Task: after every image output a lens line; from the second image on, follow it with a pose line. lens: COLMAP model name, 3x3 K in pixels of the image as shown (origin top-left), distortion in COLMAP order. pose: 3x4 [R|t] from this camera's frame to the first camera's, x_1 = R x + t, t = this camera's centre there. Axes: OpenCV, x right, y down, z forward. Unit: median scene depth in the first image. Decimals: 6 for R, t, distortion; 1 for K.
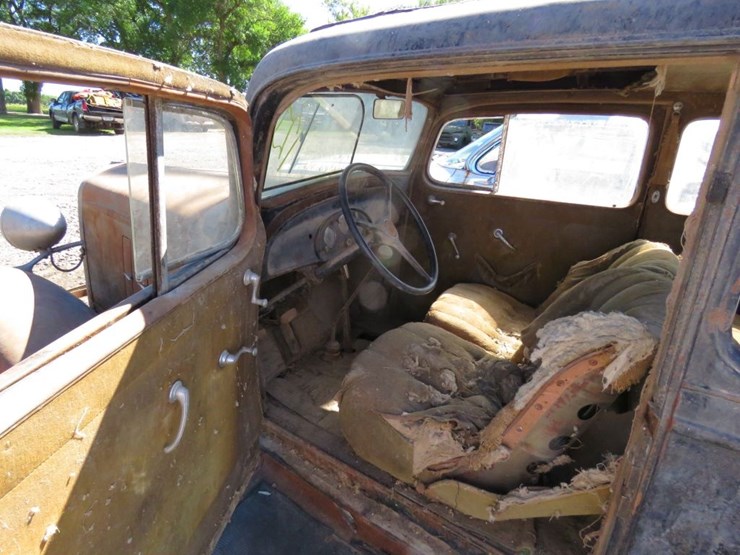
lens RADIAL K [[470.6, 0, 374.9], [0, 470.6, 284.4], [0, 0, 1]] dist [-0.024221, 0.004901]
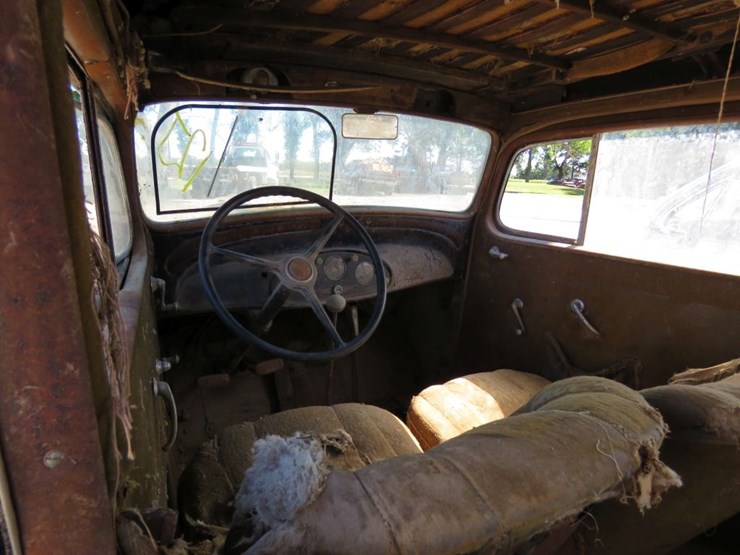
lens RADIAL K [[470.6, 0, 372.9], [0, 470.6, 282.4], [0, 0, 1]] dist [-0.024221, 0.004901]
pose [[0.856166, 0.097365, -0.507445, 0.355579], [-0.163464, 0.982684, -0.087248, -0.036109], [0.490163, 0.157648, 0.857256, 0.281254]]
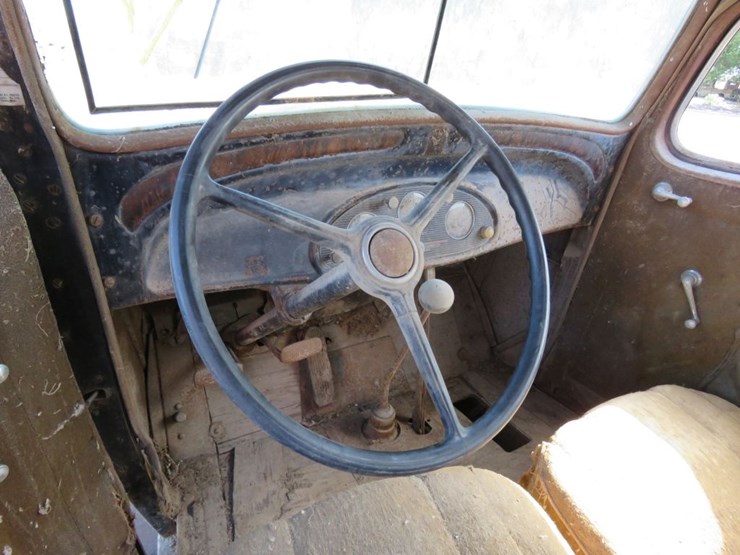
lens RADIAL K [[470.6, 0, 366.4], [0, 470.6, 283.1], [0, 0, 1]] dist [-0.024221, 0.004901]
pose [[0.828474, 0.248635, -0.501808, 0.137959], [-0.209681, 0.968581, 0.133733, -0.095992], [0.519292, -0.005575, 0.854578, 0.470633]]
